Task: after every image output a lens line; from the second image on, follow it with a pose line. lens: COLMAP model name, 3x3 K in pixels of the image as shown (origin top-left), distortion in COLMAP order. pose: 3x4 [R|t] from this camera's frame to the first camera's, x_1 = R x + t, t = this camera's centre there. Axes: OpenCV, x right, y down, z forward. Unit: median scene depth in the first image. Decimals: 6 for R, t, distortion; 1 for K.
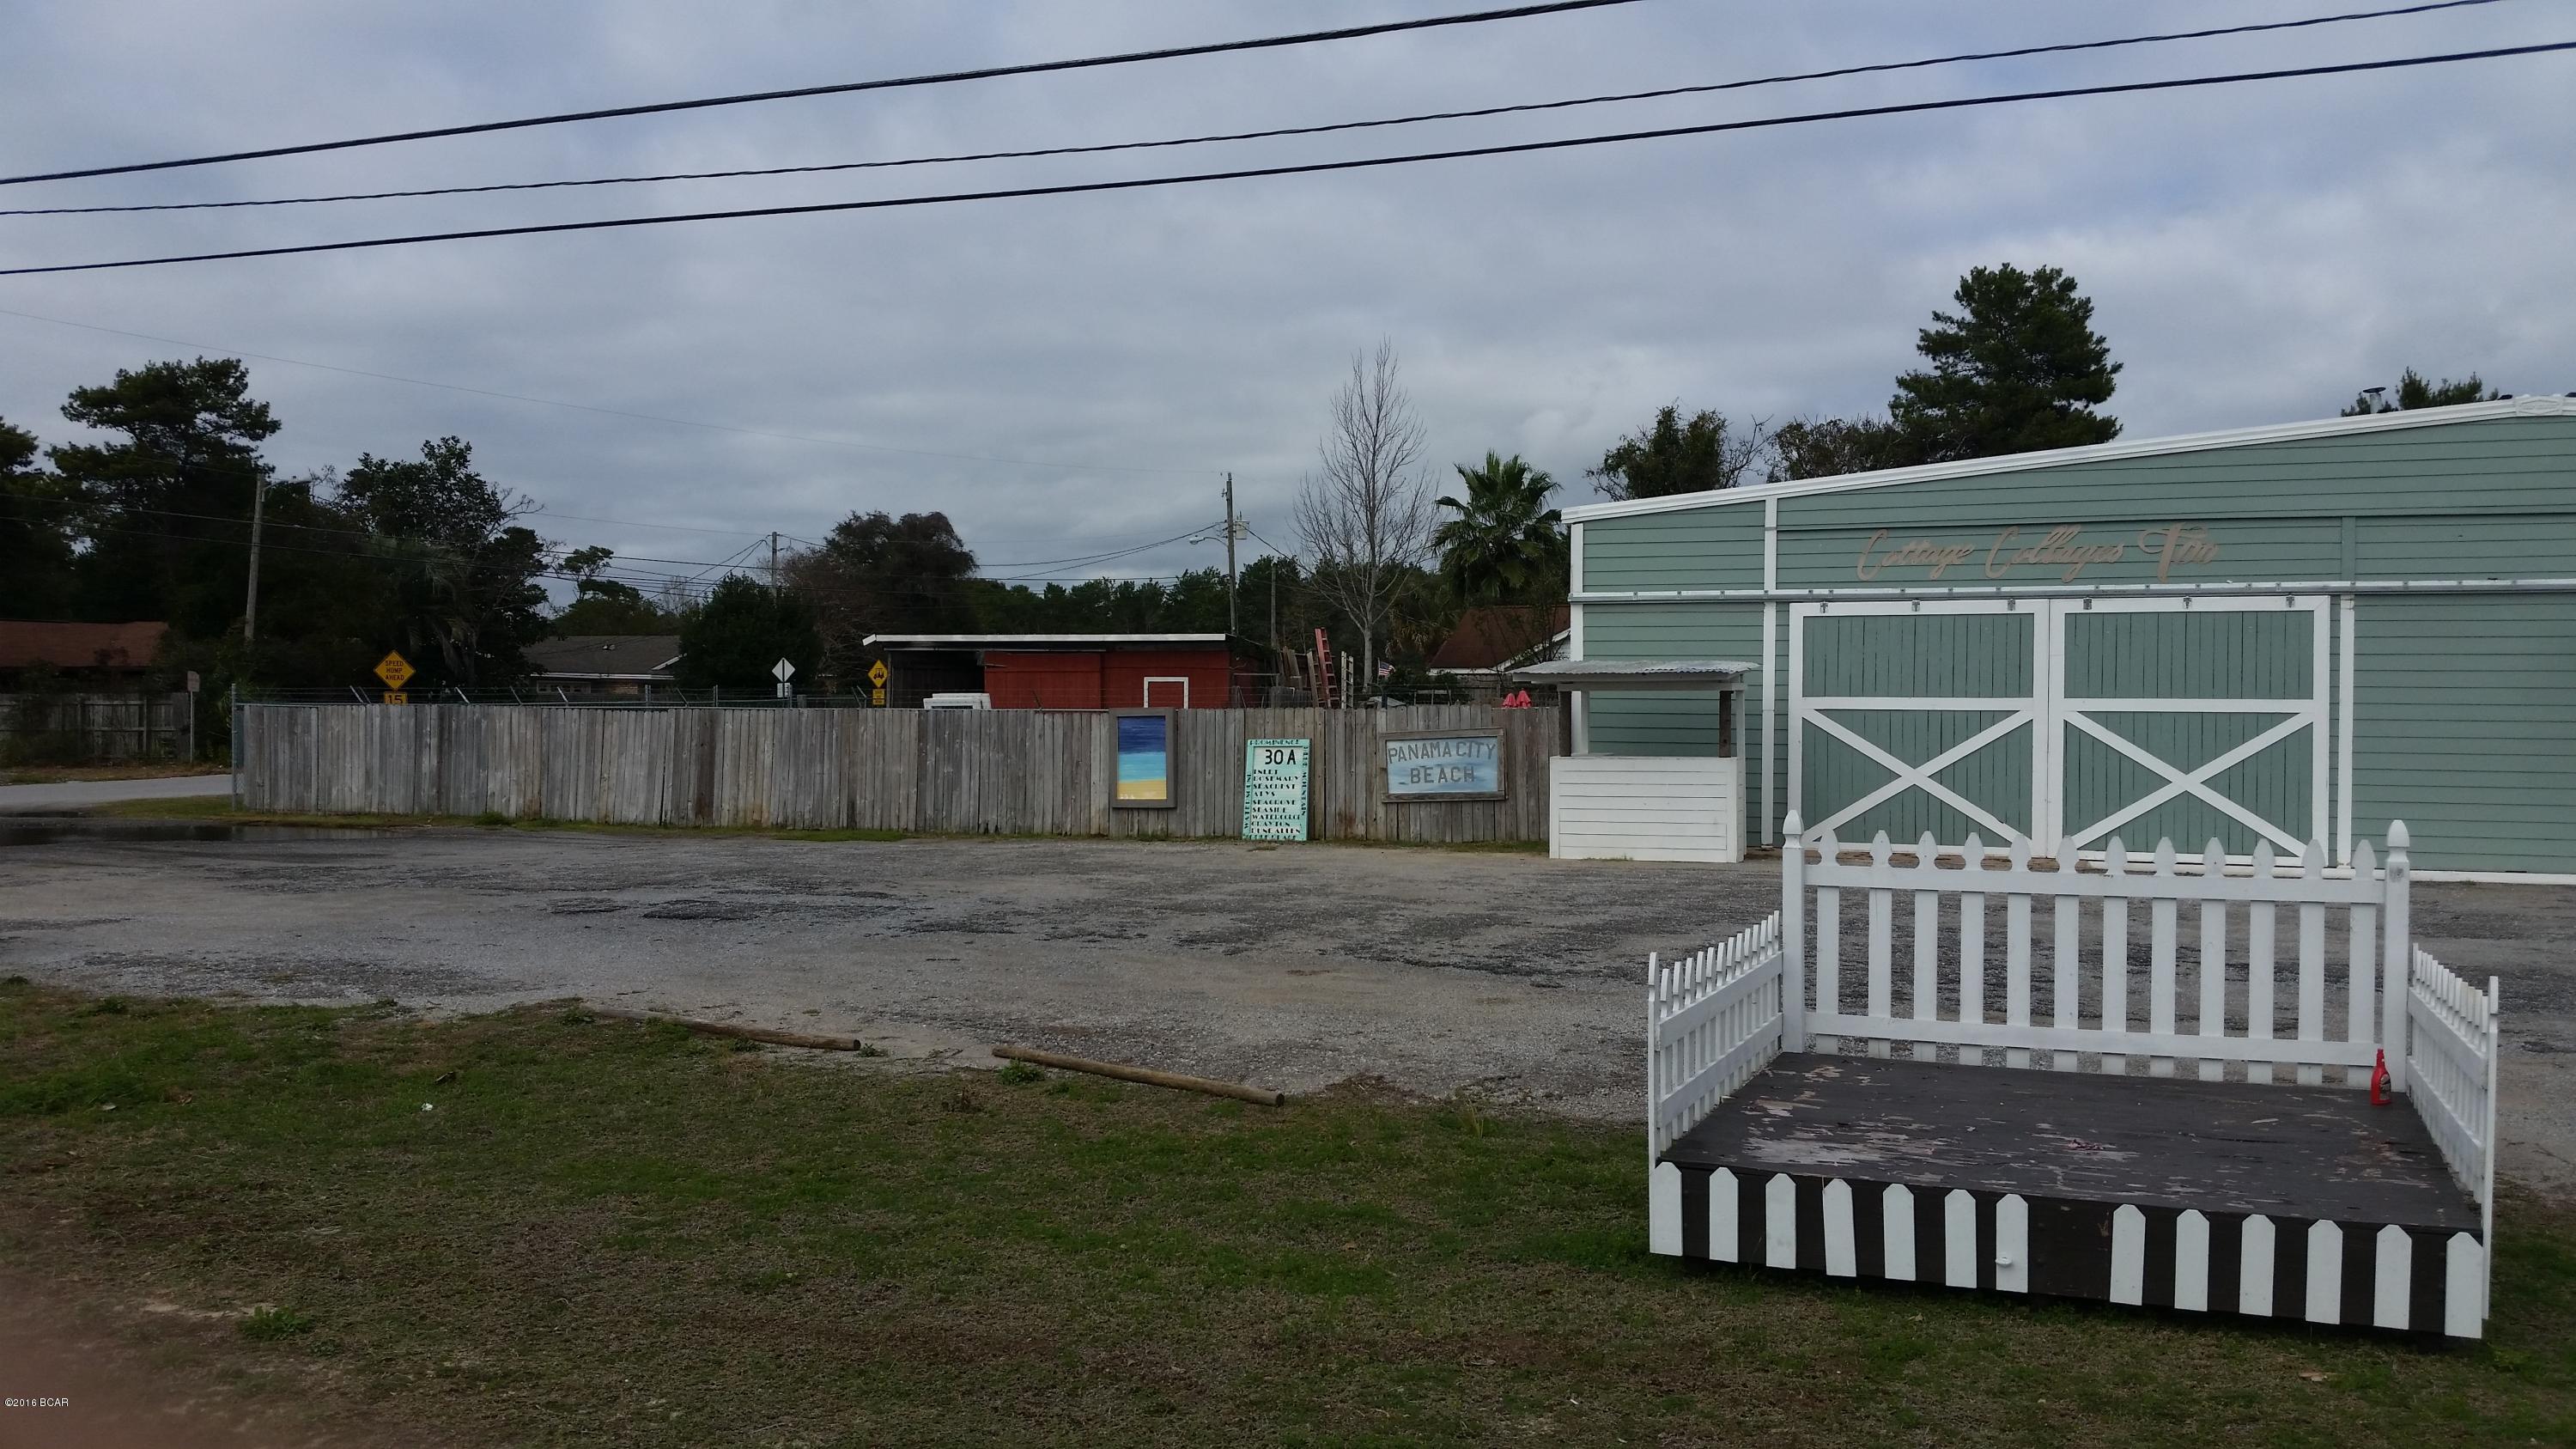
lens RADIAL K [[2074.8, 0, 1278.0], [0, 2074.8, 725.2], [0, 0, 1]] dist [0.187181, -0.449092]
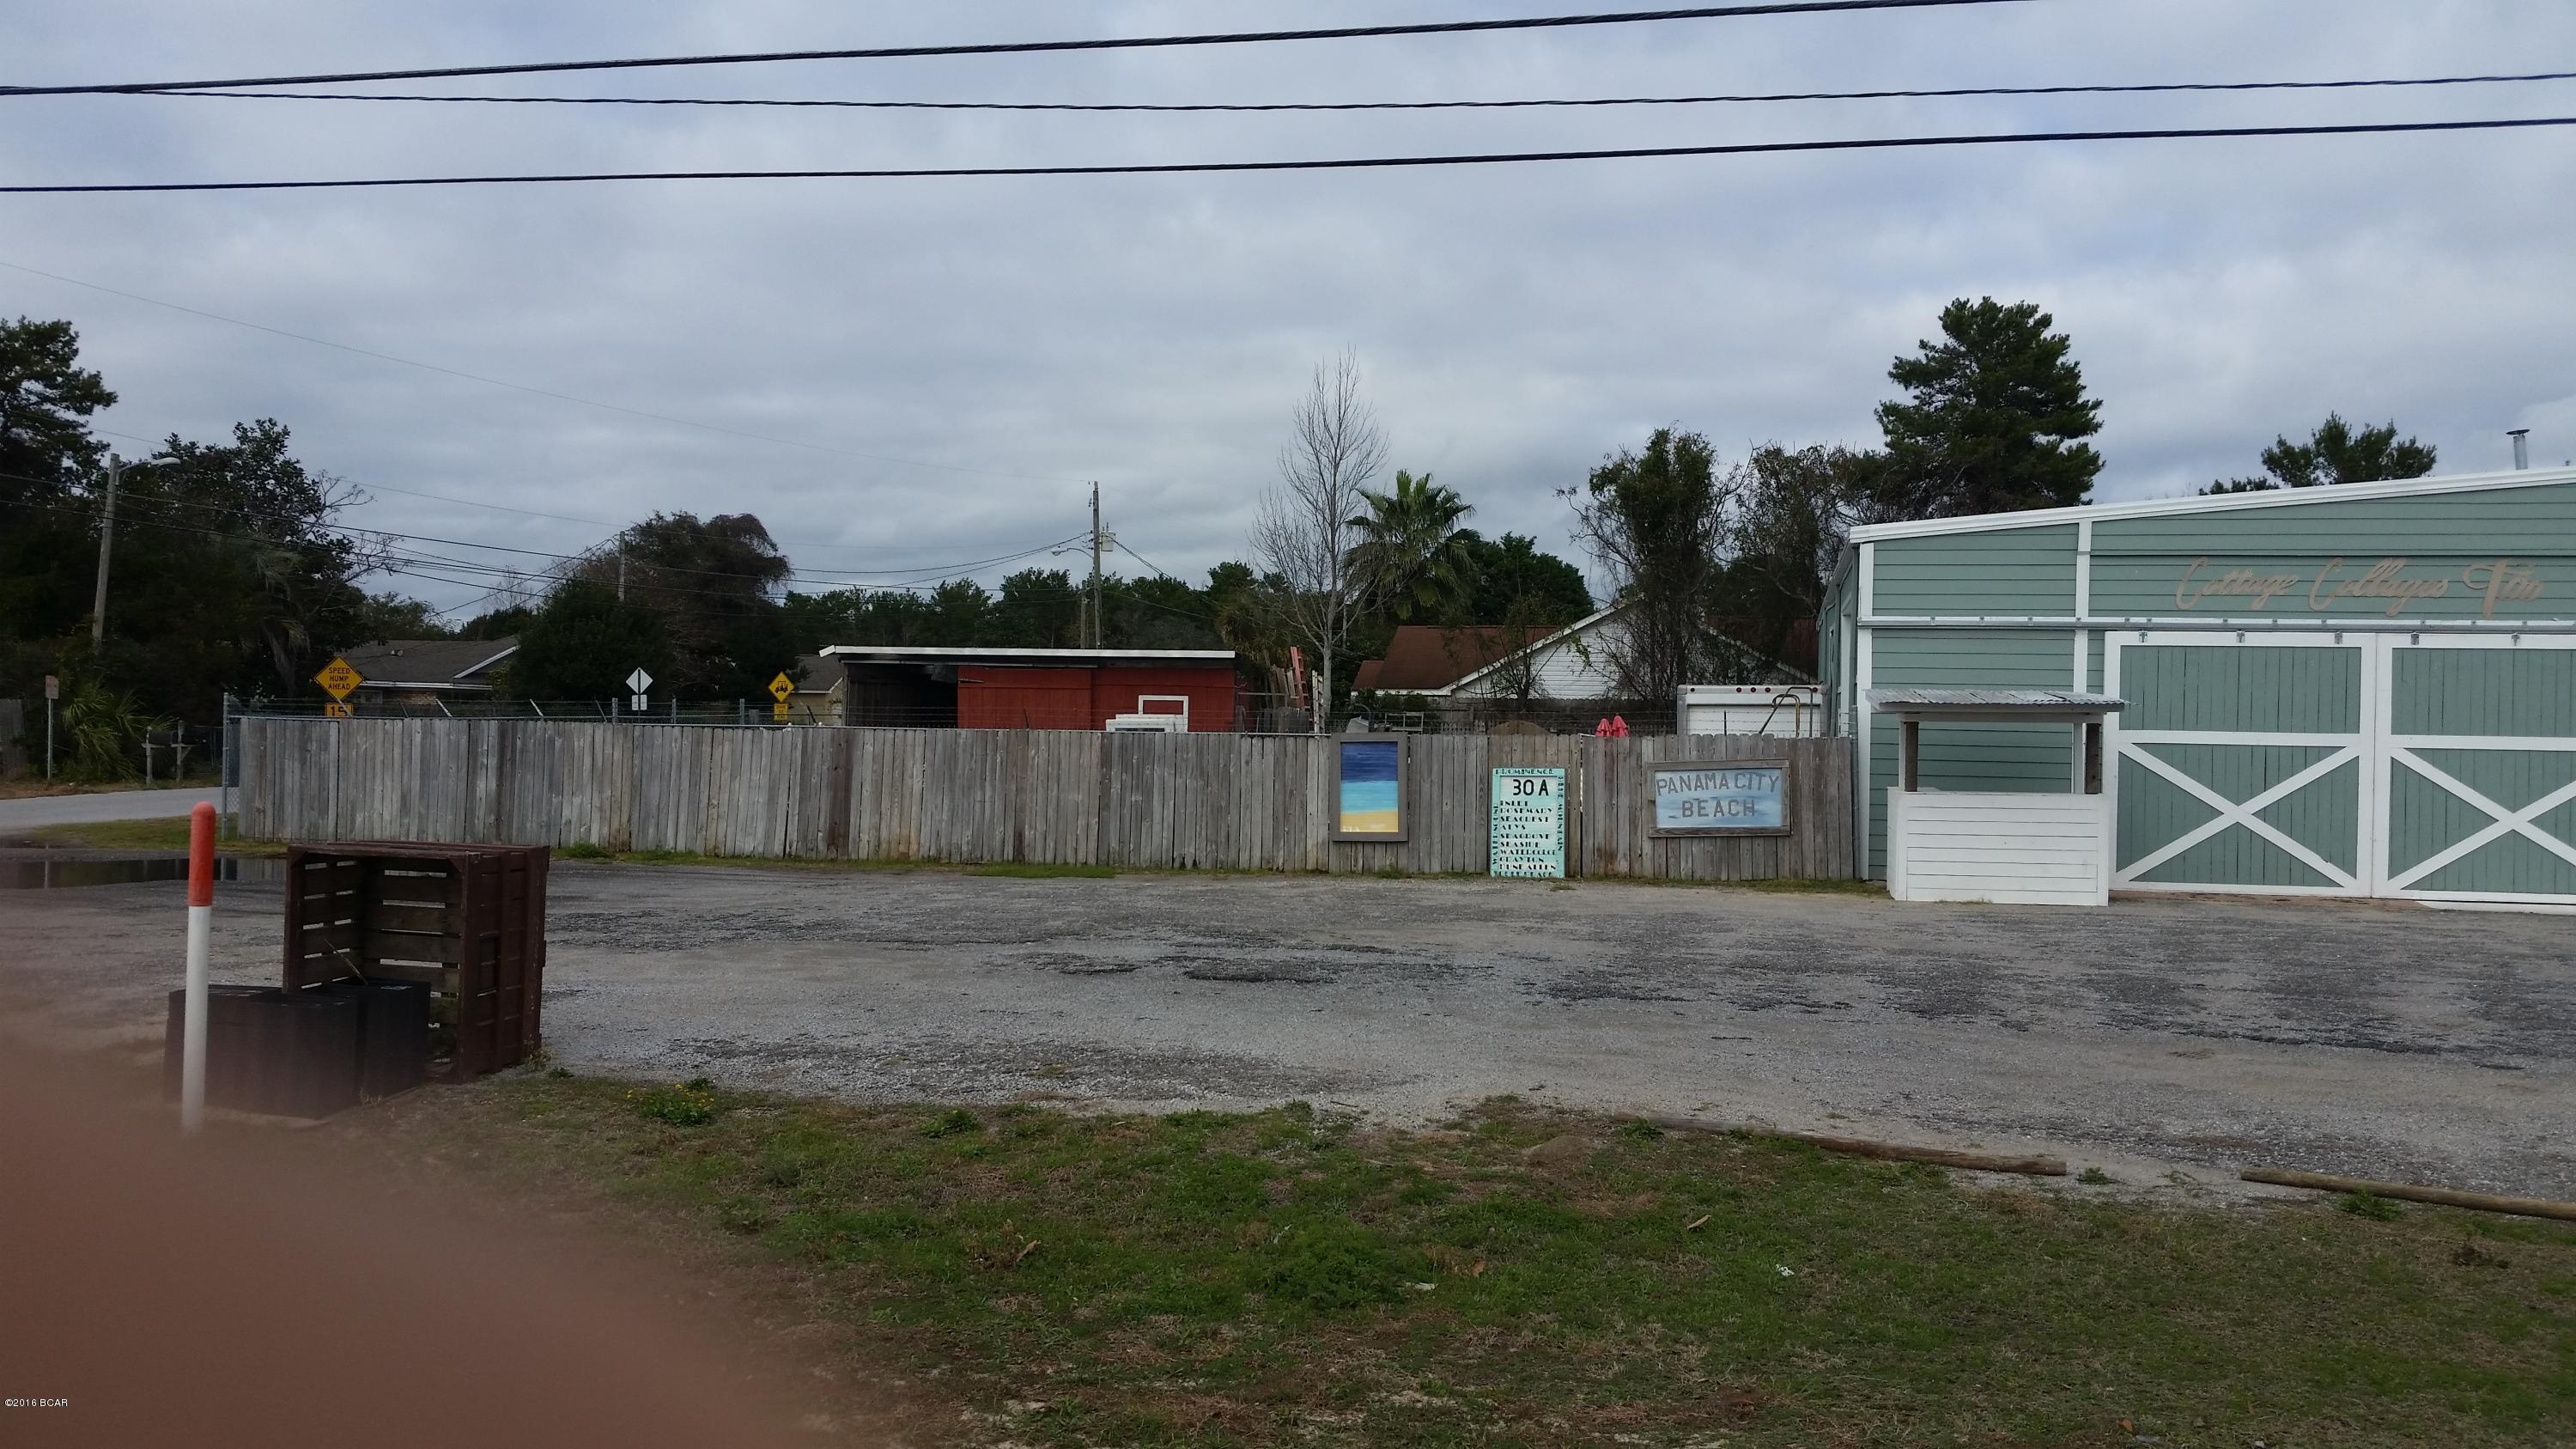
lens RADIAL K [[2082.8, 0, 1288.0], [0, 2082.8, 724.5], [0, 0, 1]] dist [0.129257, -0.241693]
pose [[0.987553, 0.010290, 0.156948, -0.255382], [-0.008994, 0.999919, -0.008965, -0.003537], [-0.157028, 0.007442, 0.987566, 0.097470]]
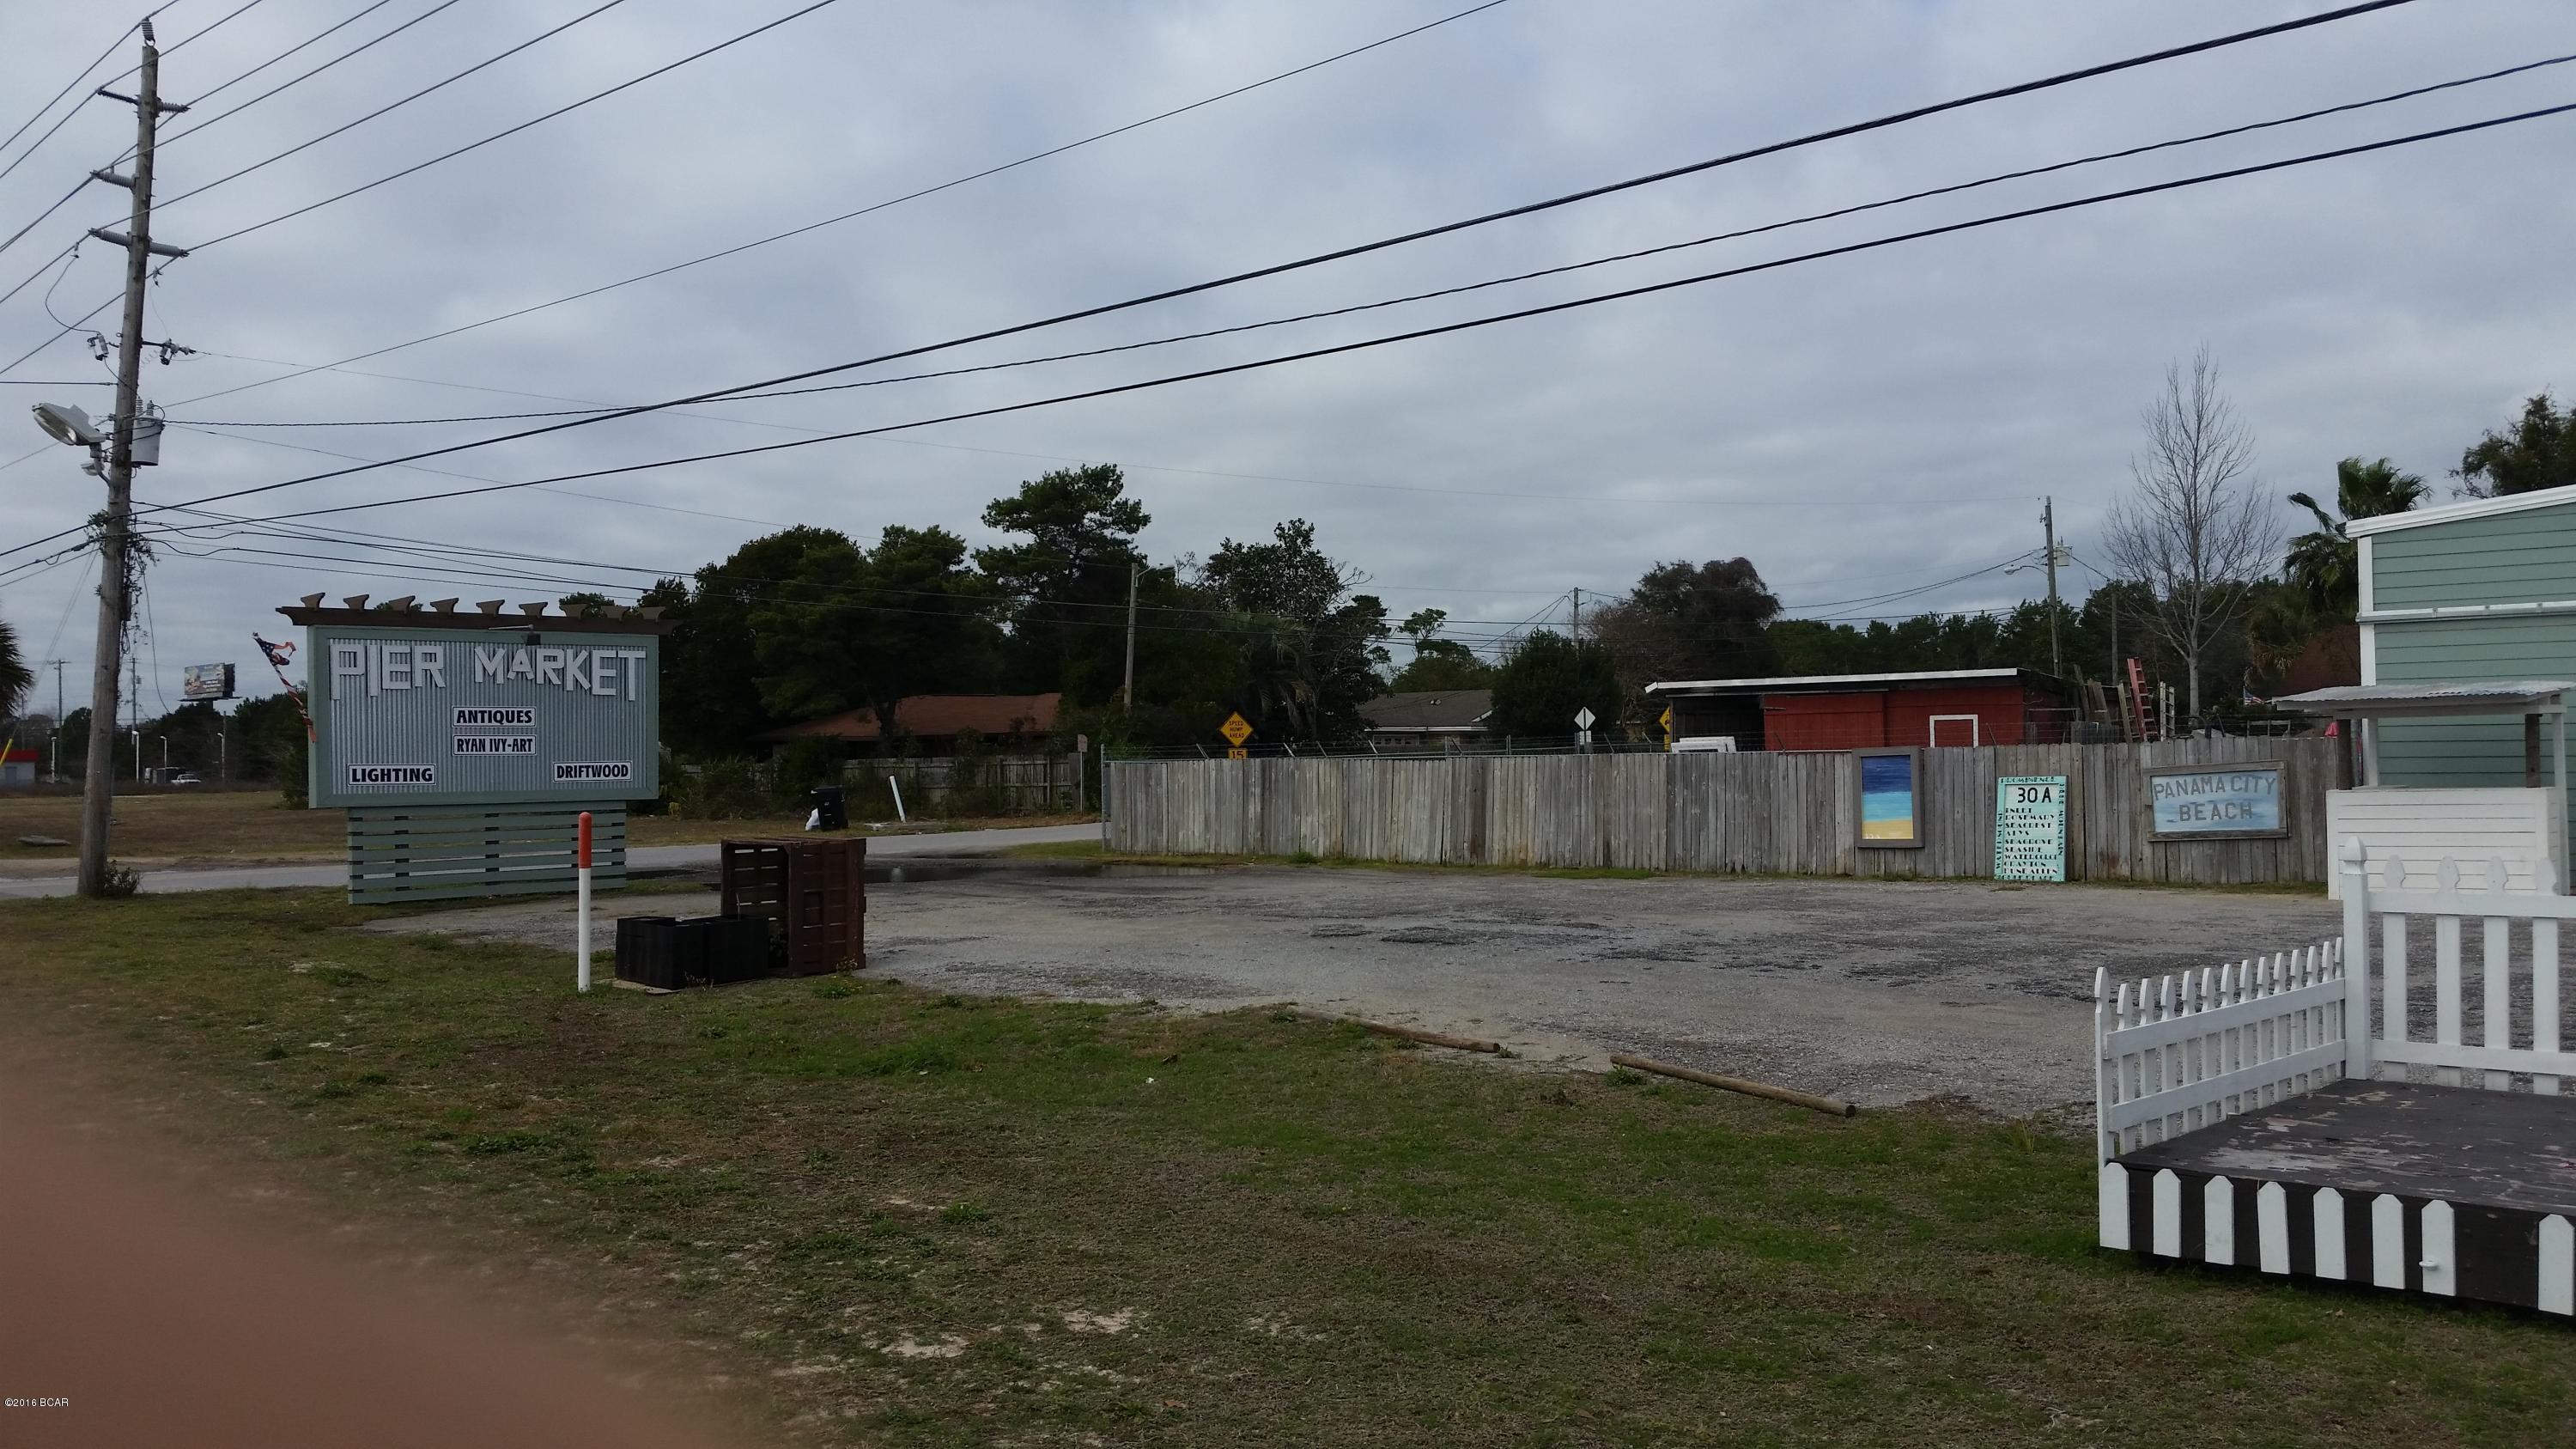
lens RADIAL K [[2068.6, 0, 1299.7], [0, 2068.6, 737.0], [0, 0, 1]] dist [0.183275, -0.415835]
pose [[0.926763, -0.024380, -0.374855, 0.052472], [0.018368, 0.999639, -0.019604, 0.001229], [0.375198, 0.011283, 0.926876, -0.038723]]
